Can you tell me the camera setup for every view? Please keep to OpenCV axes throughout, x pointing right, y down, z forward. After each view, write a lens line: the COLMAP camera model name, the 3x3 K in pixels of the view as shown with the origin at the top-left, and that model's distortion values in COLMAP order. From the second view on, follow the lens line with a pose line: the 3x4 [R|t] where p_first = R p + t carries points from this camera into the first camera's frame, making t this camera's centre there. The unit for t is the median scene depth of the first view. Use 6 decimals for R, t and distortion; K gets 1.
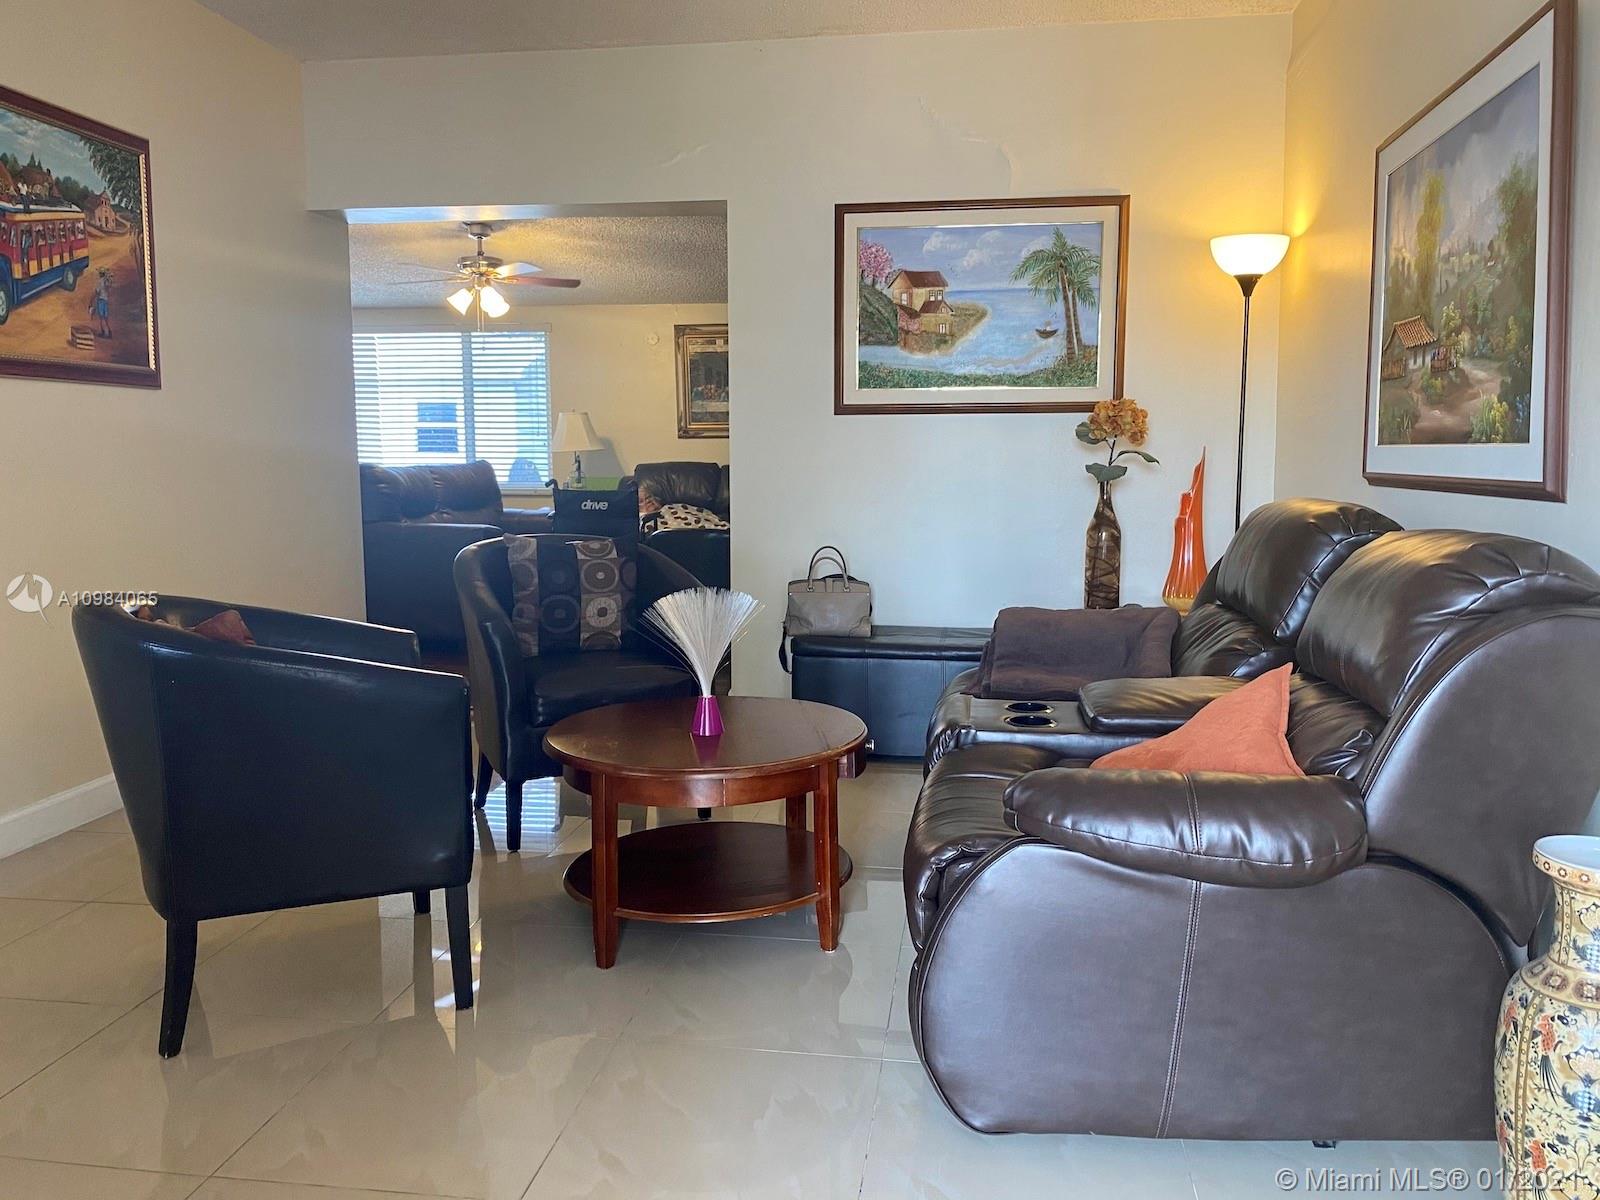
lens RADIAL K [[1213.0, 0, 811.8], [0, 1213.0, 594.6], [0, 0, 1]] dist [0.037889, -0.045225]
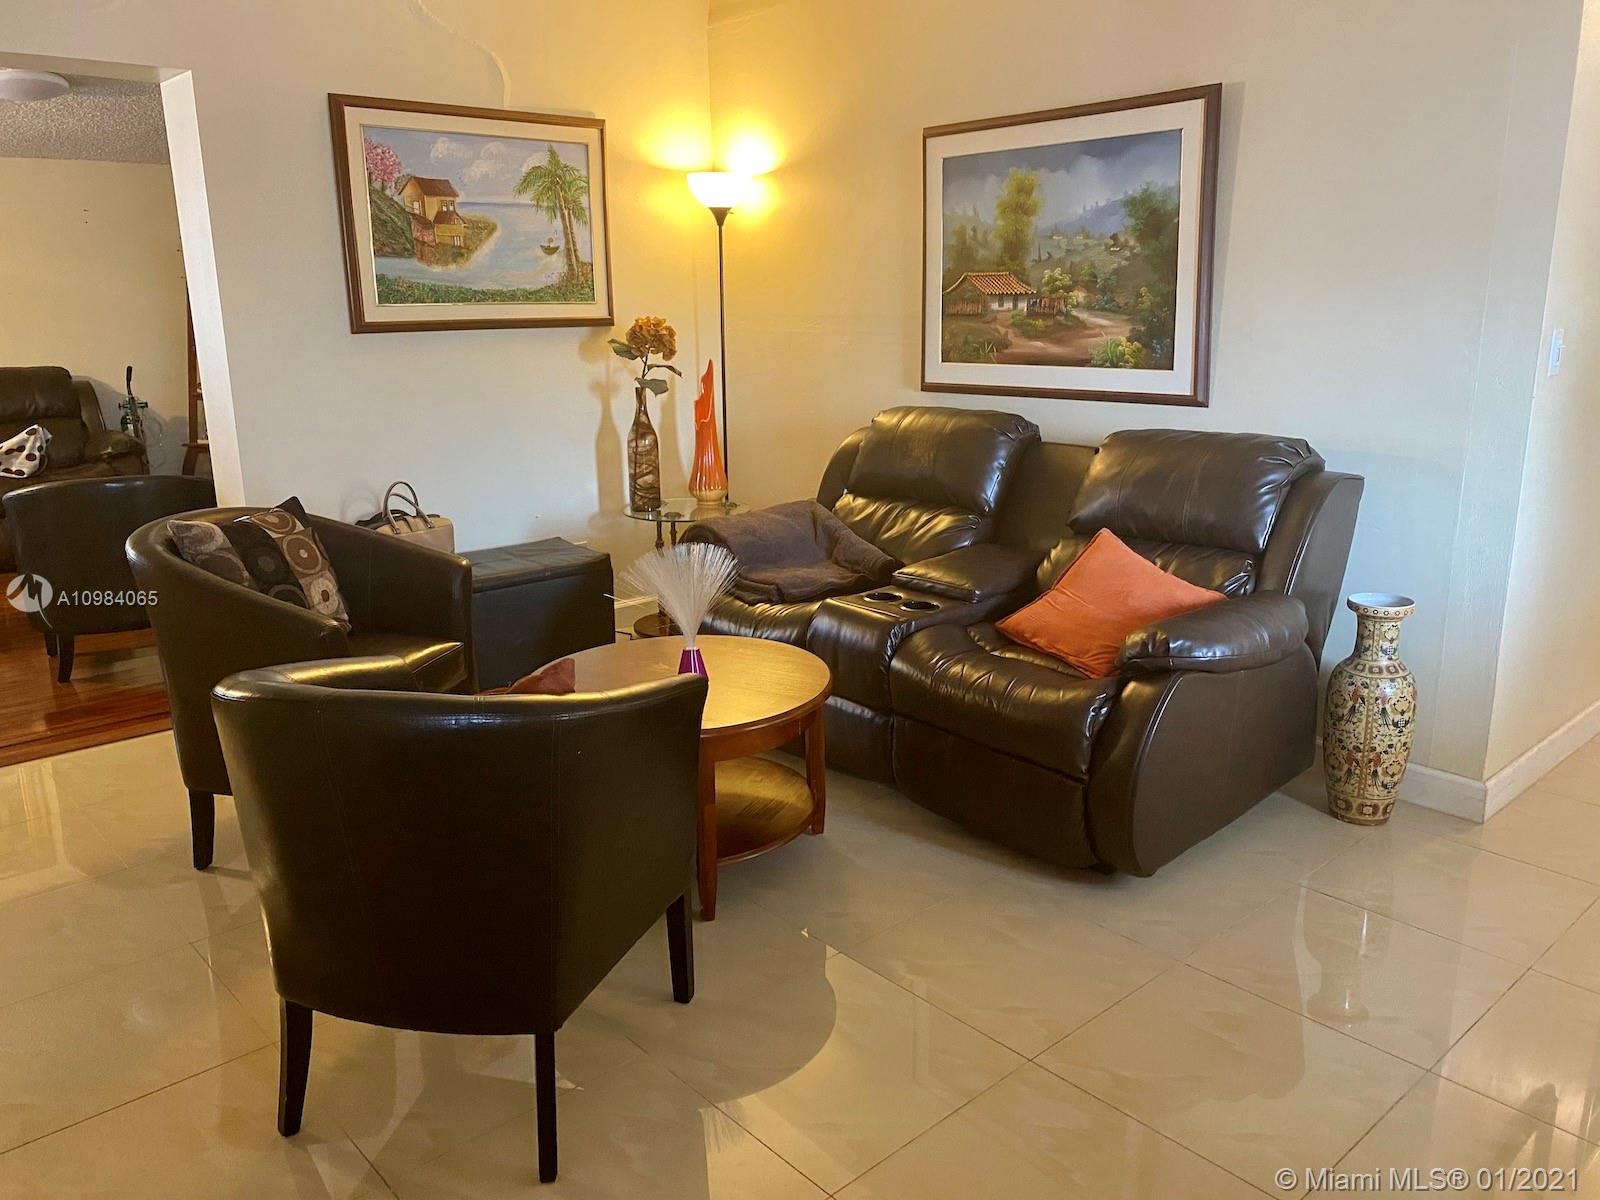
lens RADIAL K [[1213.0, 0, 803.1], [0, 1213.0, 605.8], [0, 0, 1]] dist [0.037889, -0.045225]
pose [[0.662717, -0.189591, 0.724473, -0.473027], [0.102137, 0.981265, 0.163362, -0.065002], [-0.741872, -0.034268, 0.669665, 0.136296]]
